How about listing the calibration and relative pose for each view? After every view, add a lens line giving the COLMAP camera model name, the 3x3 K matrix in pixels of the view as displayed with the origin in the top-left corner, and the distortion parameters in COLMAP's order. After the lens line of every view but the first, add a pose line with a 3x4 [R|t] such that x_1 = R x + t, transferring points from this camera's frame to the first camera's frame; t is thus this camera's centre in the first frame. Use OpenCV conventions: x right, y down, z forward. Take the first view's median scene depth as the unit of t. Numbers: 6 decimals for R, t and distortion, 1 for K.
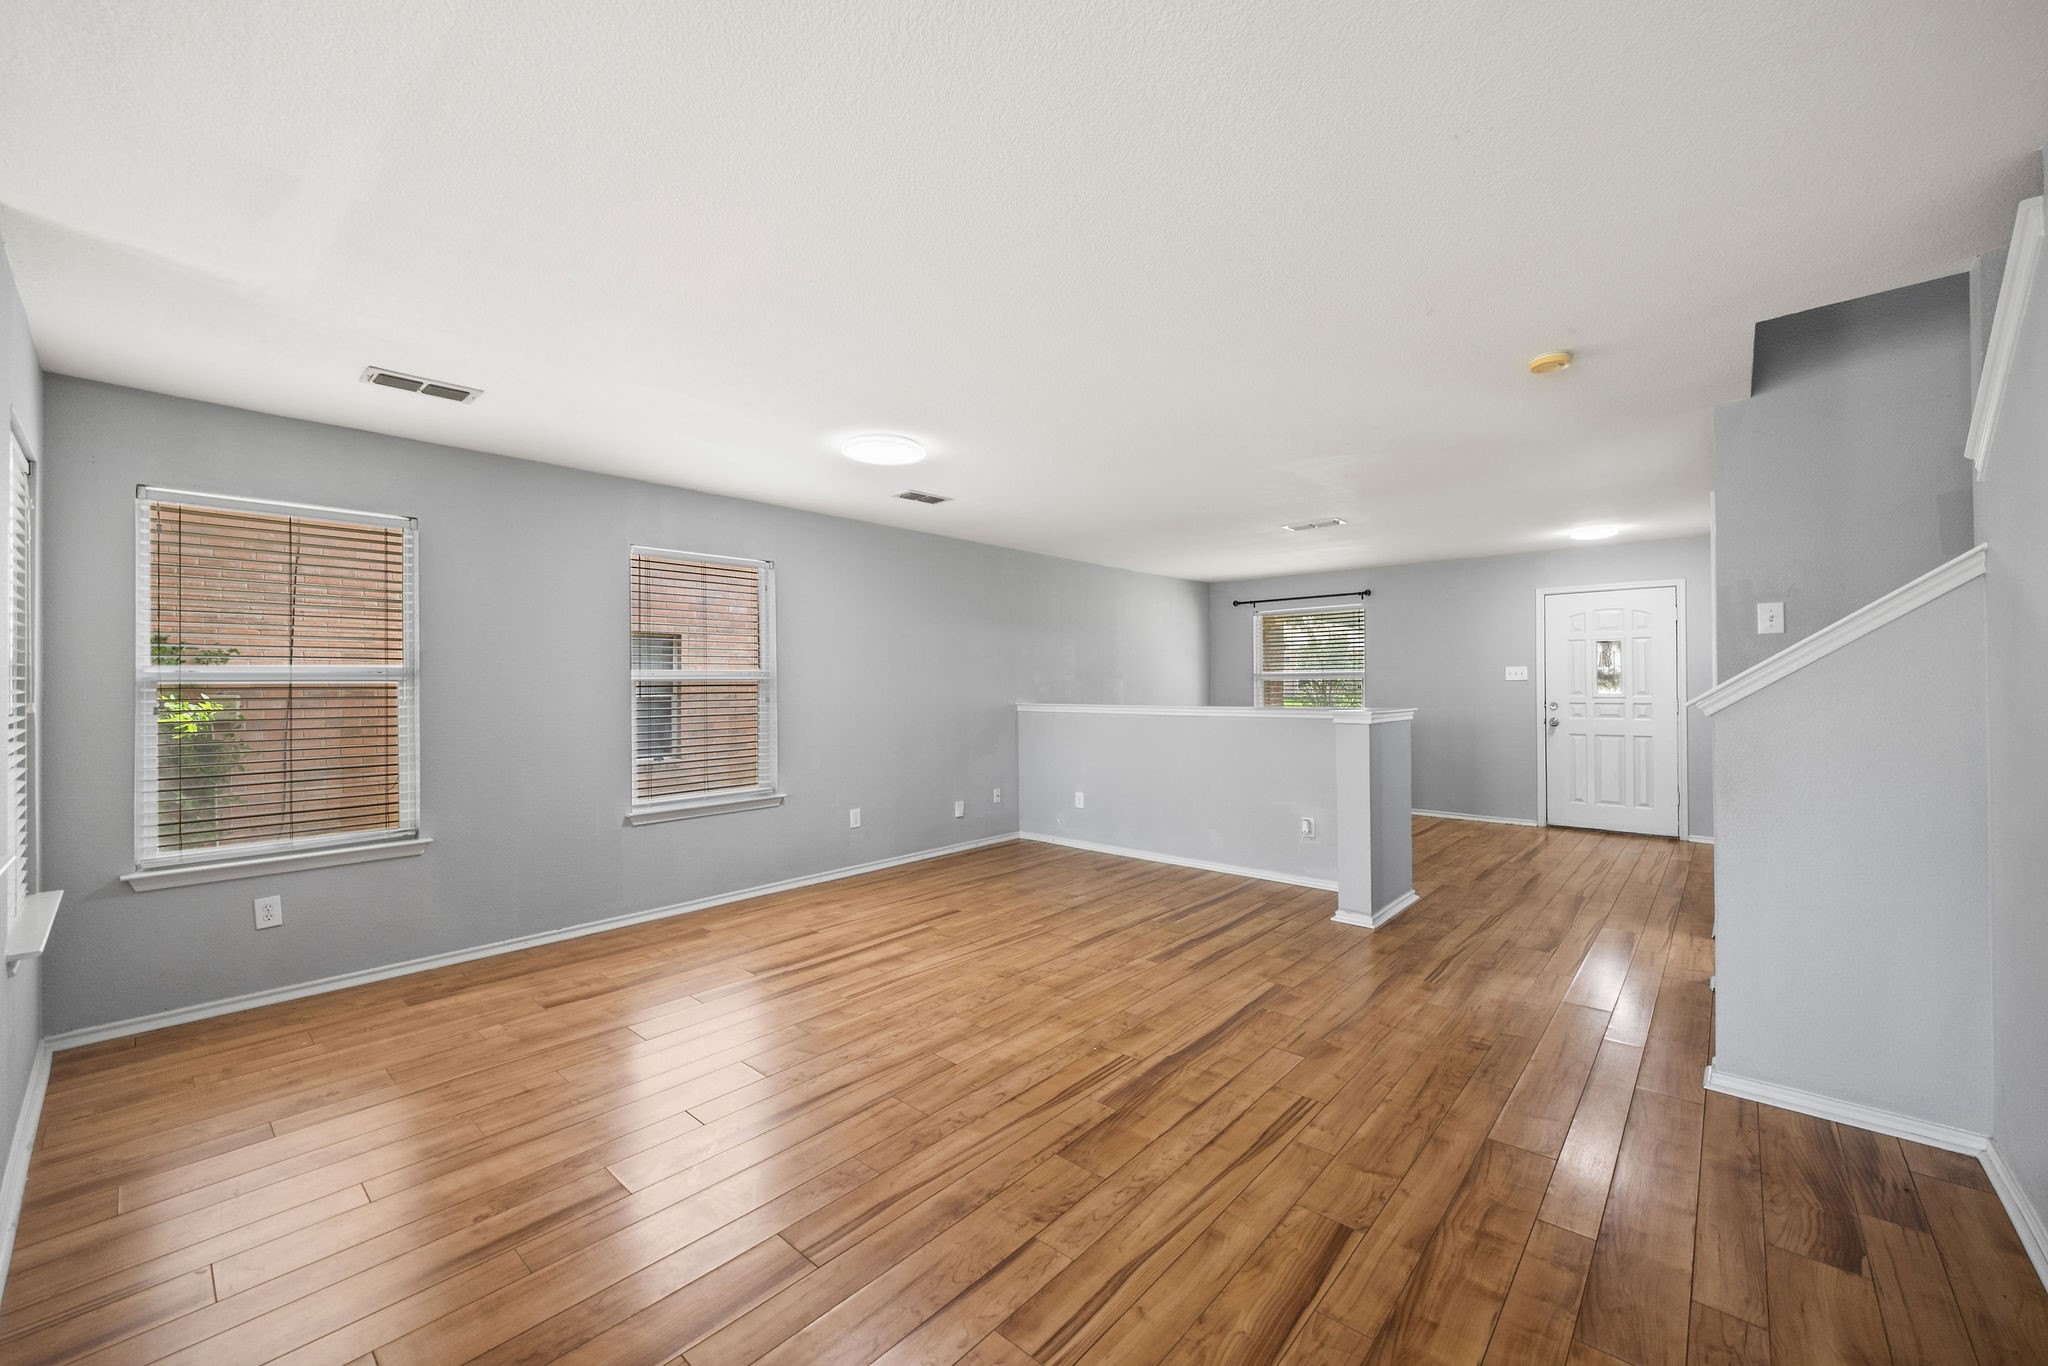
lens RADIAL K [[798.4, 0, 1024.0], [0, 798.4, 683.0], [0, 0, 1]] dist [-0.001632, -0.000323]
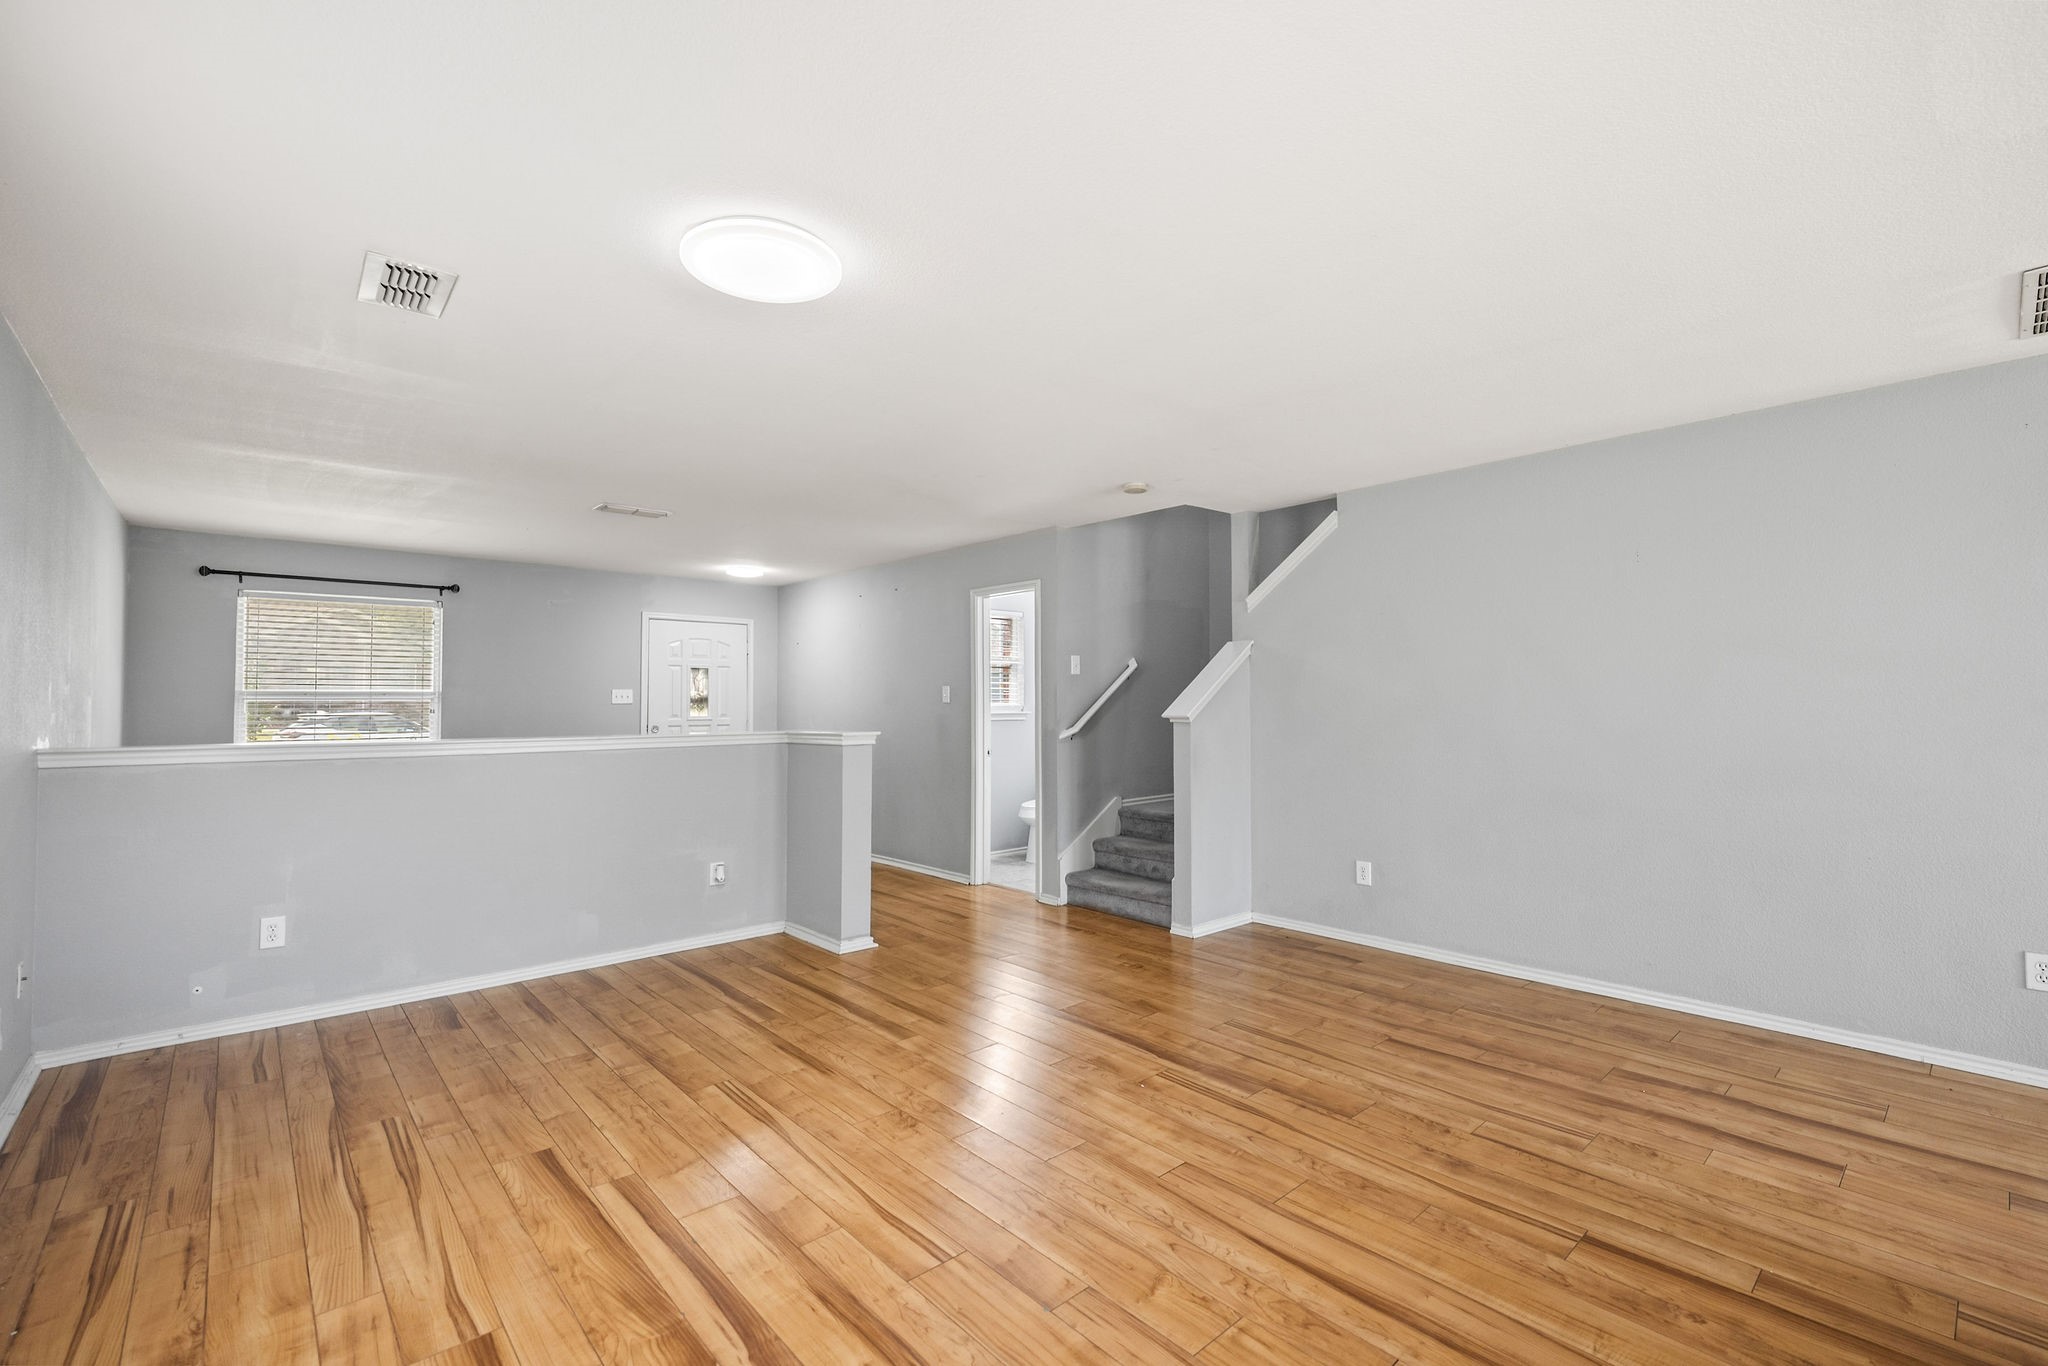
lens RADIAL K [[883.0, 0, 1021.0], [0, 883.0, 670.6], [0, 0, 1]] dist [0.002821, -0.000190]
pose [[0.116576, 0.041309, 0.992322, -0.751885], [0.001183, 0.999128, -0.041731, 0.004588], [-0.993181, 0.006038, 0.116426, 0.769292]]
